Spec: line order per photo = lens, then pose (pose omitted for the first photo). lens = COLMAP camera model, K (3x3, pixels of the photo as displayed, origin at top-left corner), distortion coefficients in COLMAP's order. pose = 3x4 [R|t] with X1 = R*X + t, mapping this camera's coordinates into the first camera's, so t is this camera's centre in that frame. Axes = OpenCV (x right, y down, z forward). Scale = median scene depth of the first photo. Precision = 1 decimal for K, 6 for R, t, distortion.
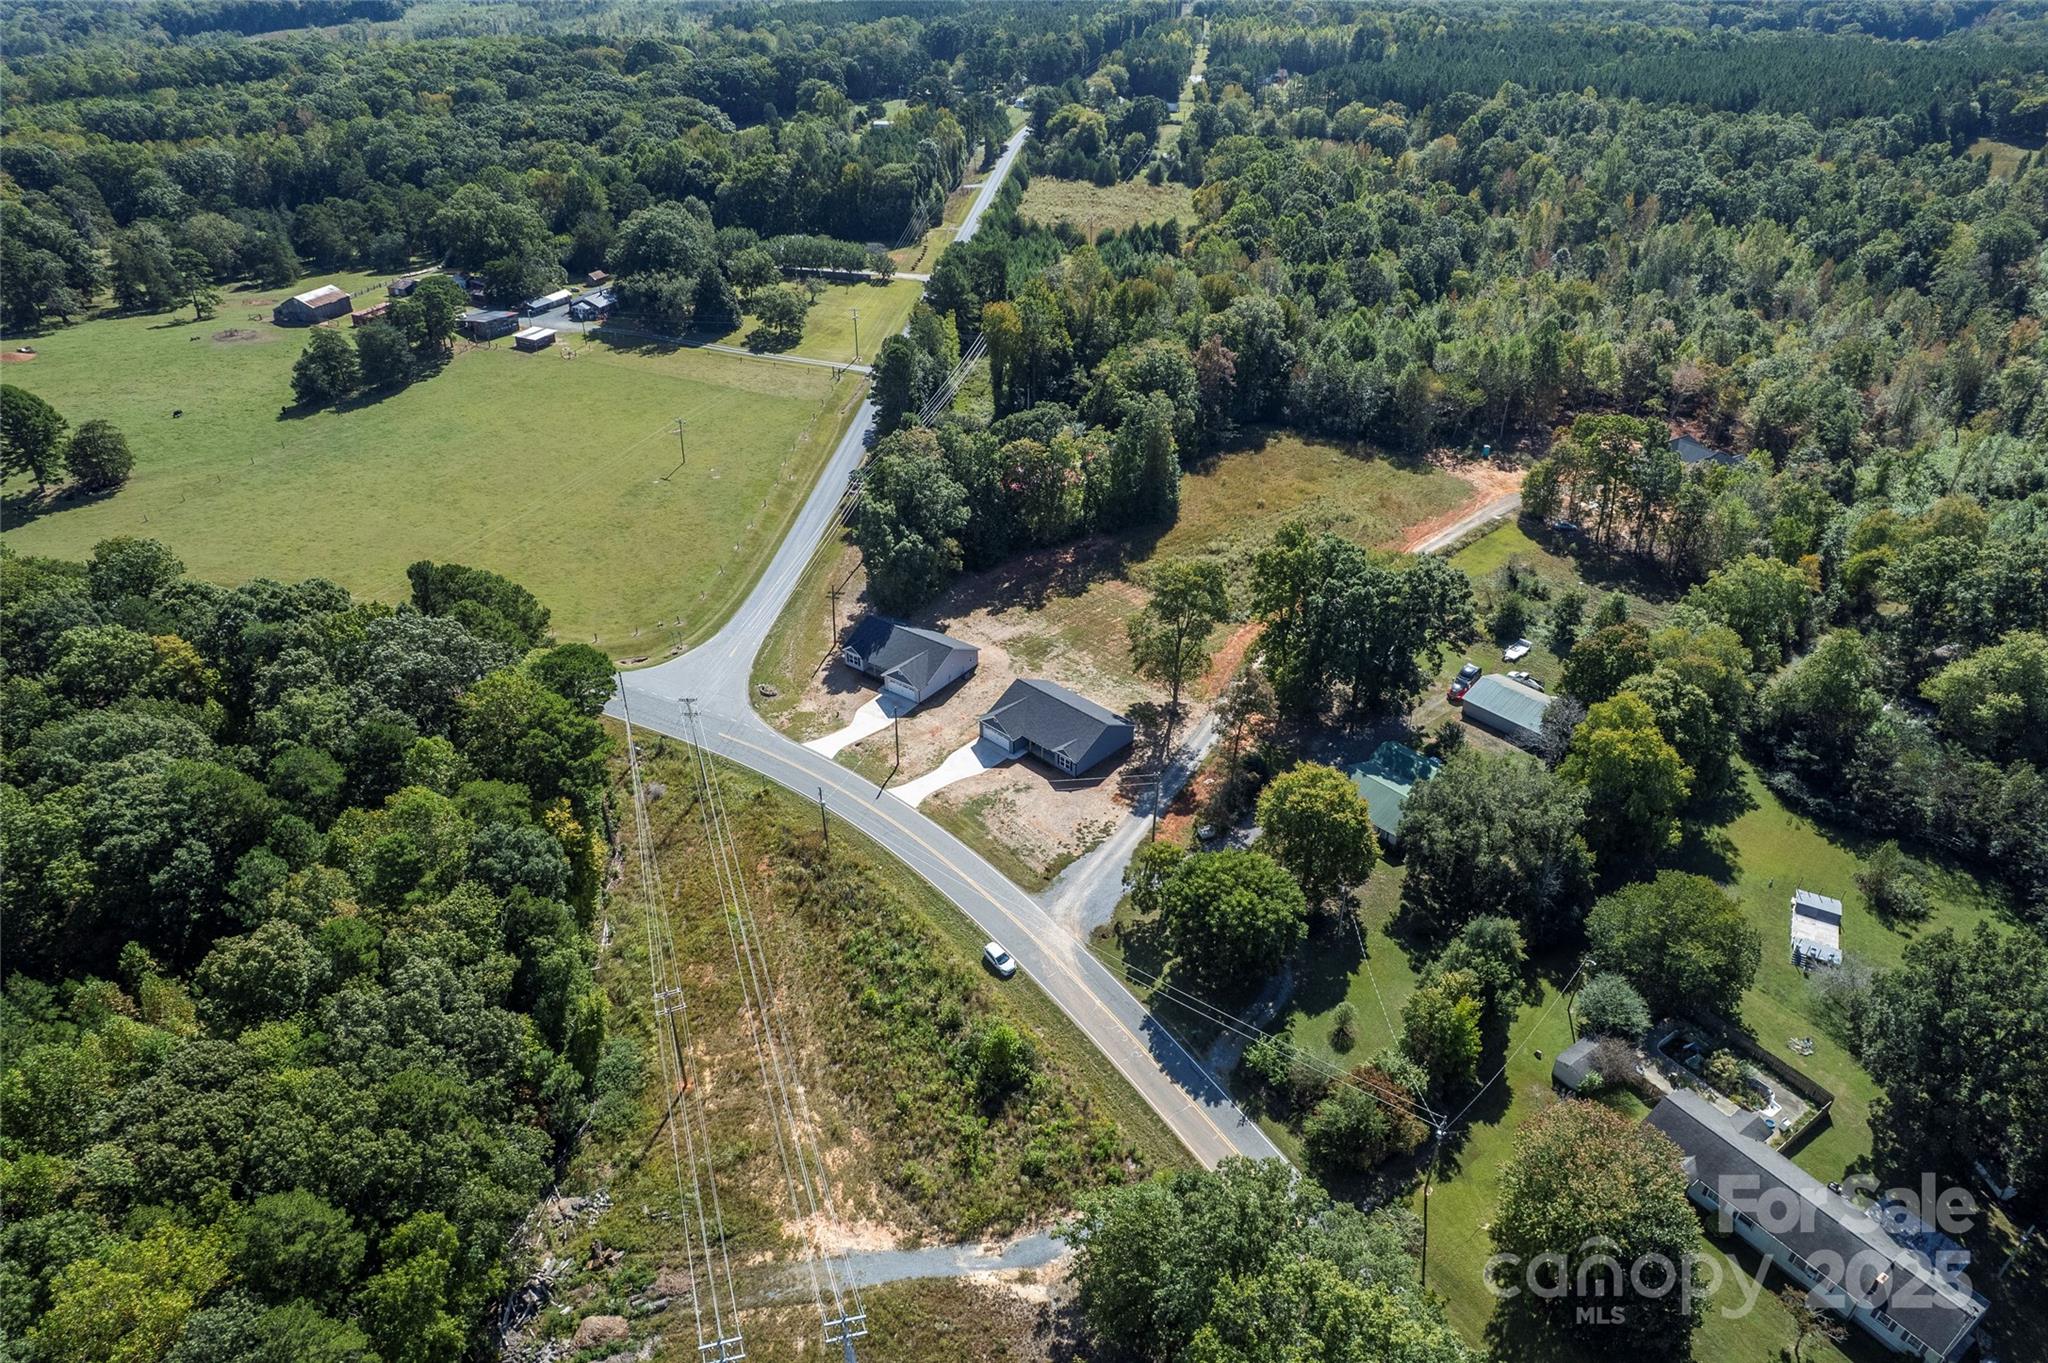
lens RADIAL K [[1298.5, 0, 1062.8], [0, 1298.5, 681.2], [0, 0, 1]] dist [-0.021382, 0.000573]
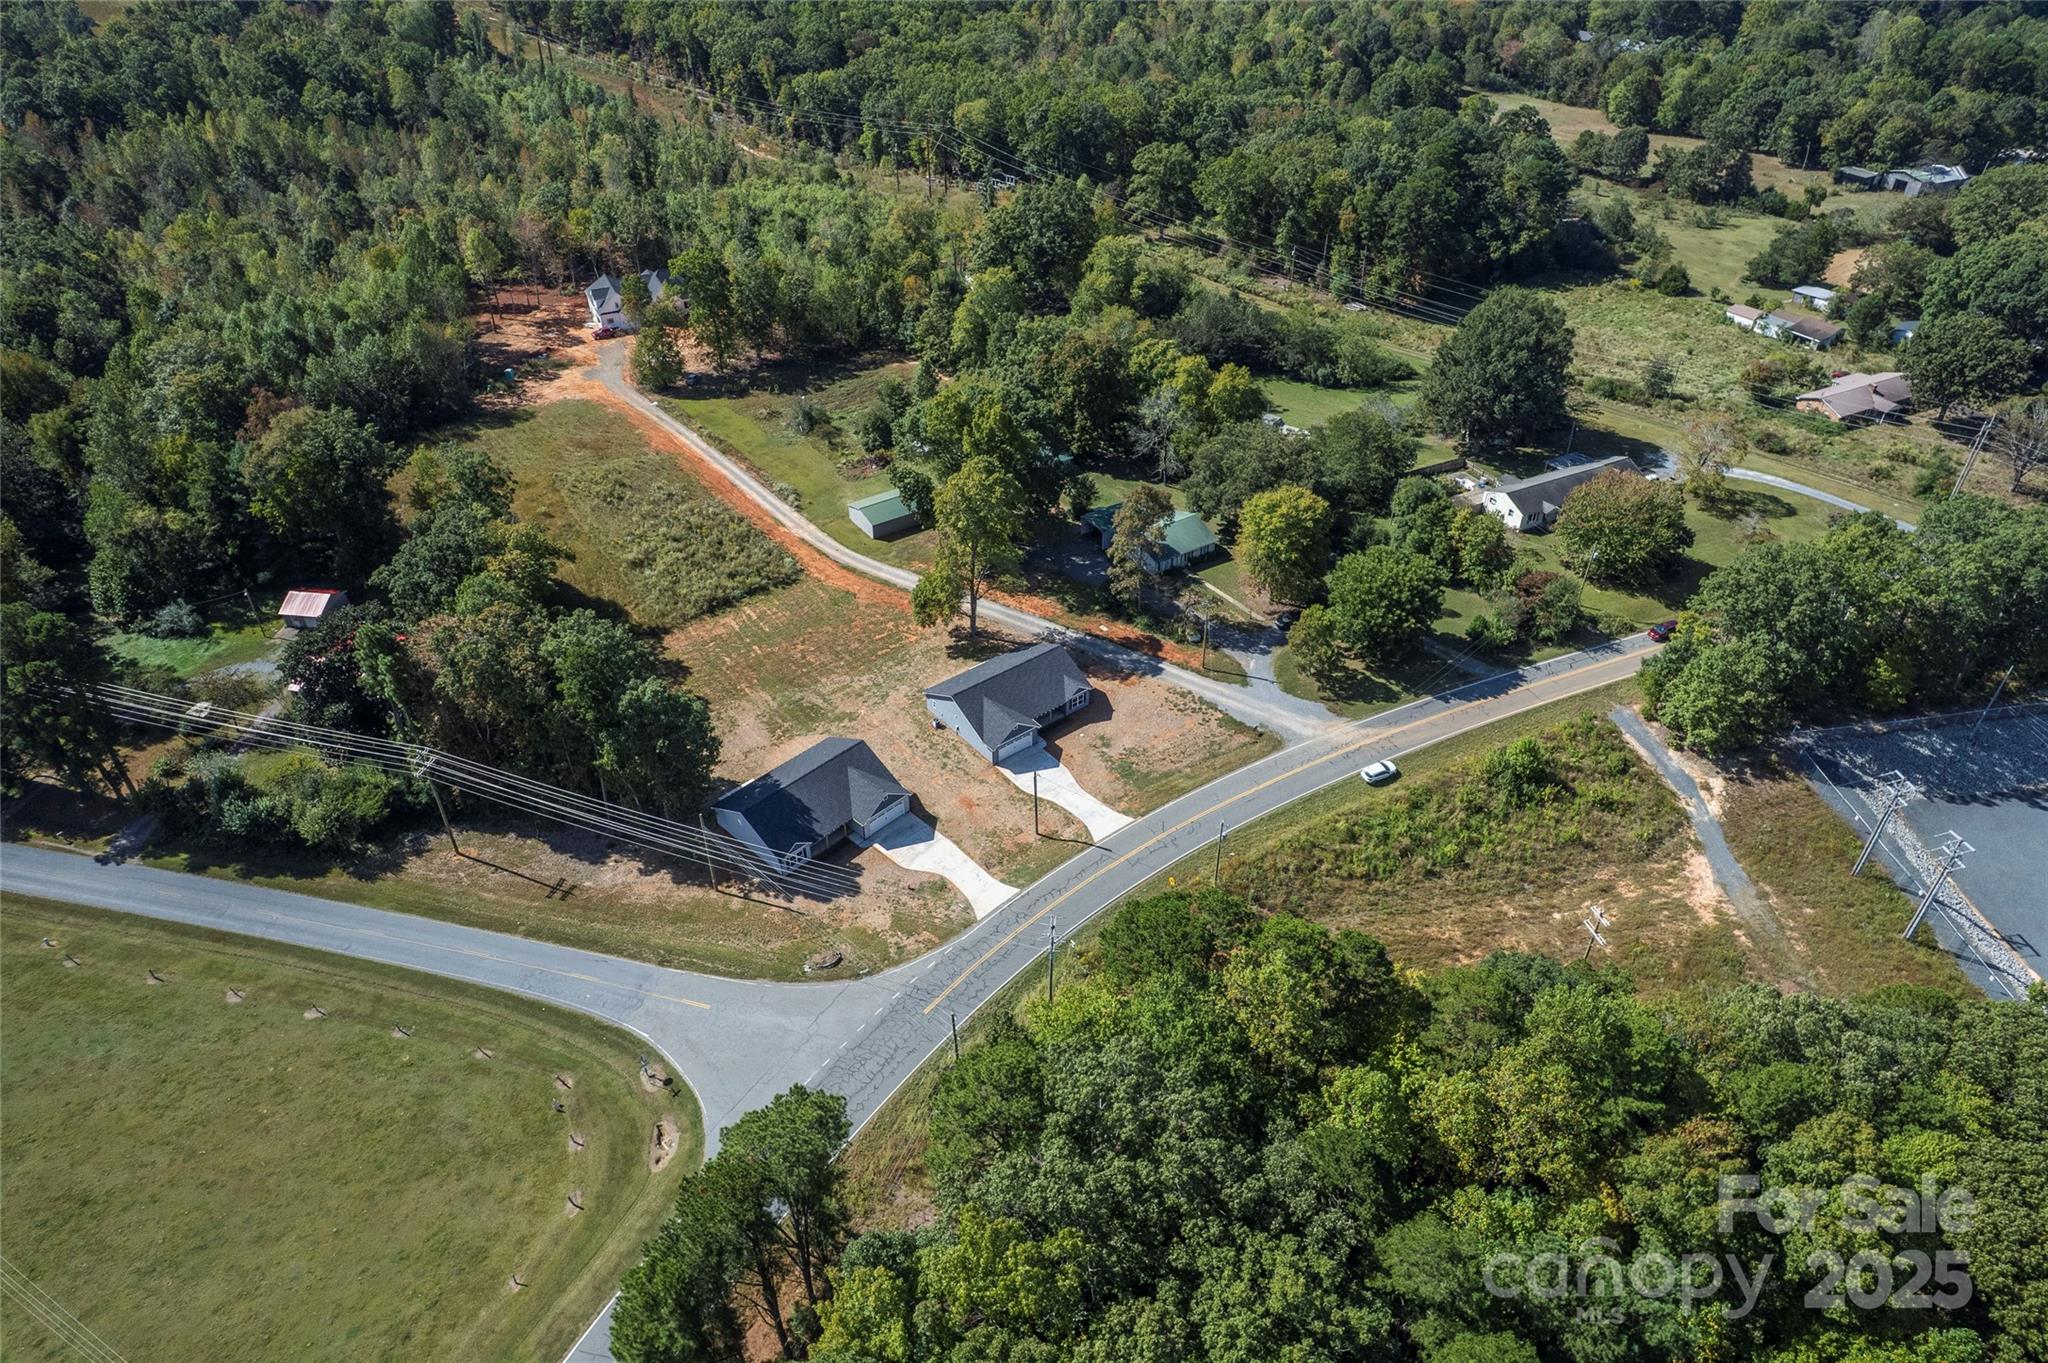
lens RADIAL K [[1320.7, 0, 1024.0], [0, 1320.7, 681.5], [0, 0, 1]] dist [-0.073155, 0.072065]
pose [[0.149047, -0.595142, 0.789678, -0.722840], [0.527180, 0.723463, 0.445738, -0.377951], [-0.836580, 0.349867, 0.421577, 0.625394]]
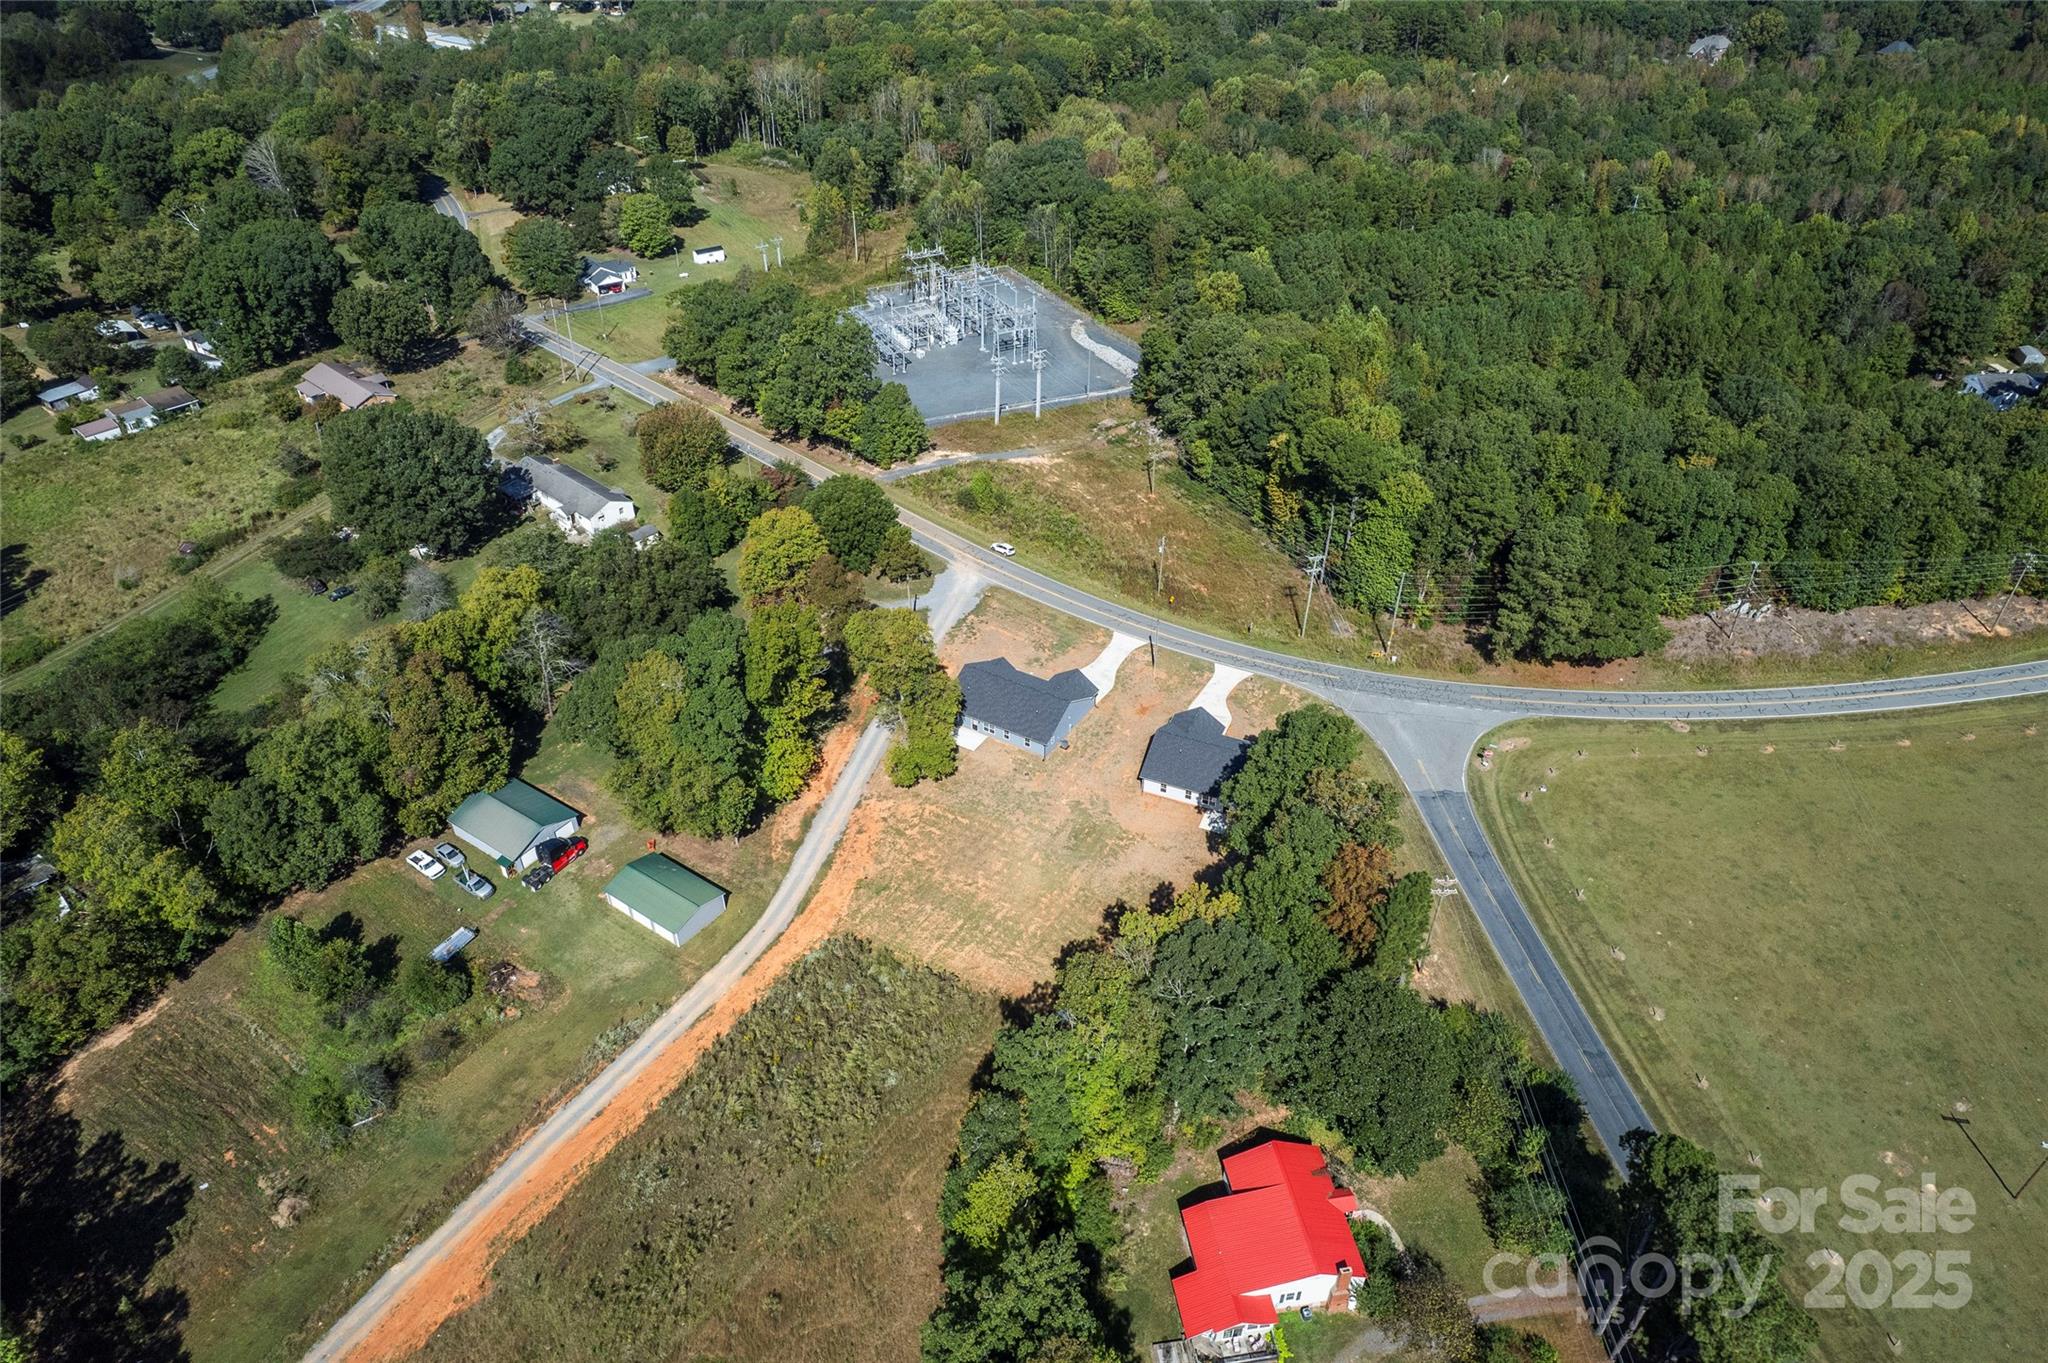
lens RADIAL K [[1320.7, 0, 1024.0], [0, 1320.7, 681.5], [0, 0, 1]] dist [-0.073155, 0.072065]
pose [[-0.978815, 0.109626, -0.172924, 0.167171], [-0.118135, 0.387431, 0.914298, -0.905483], [0.167227, 0.915358, -0.366273, 1.383000]]
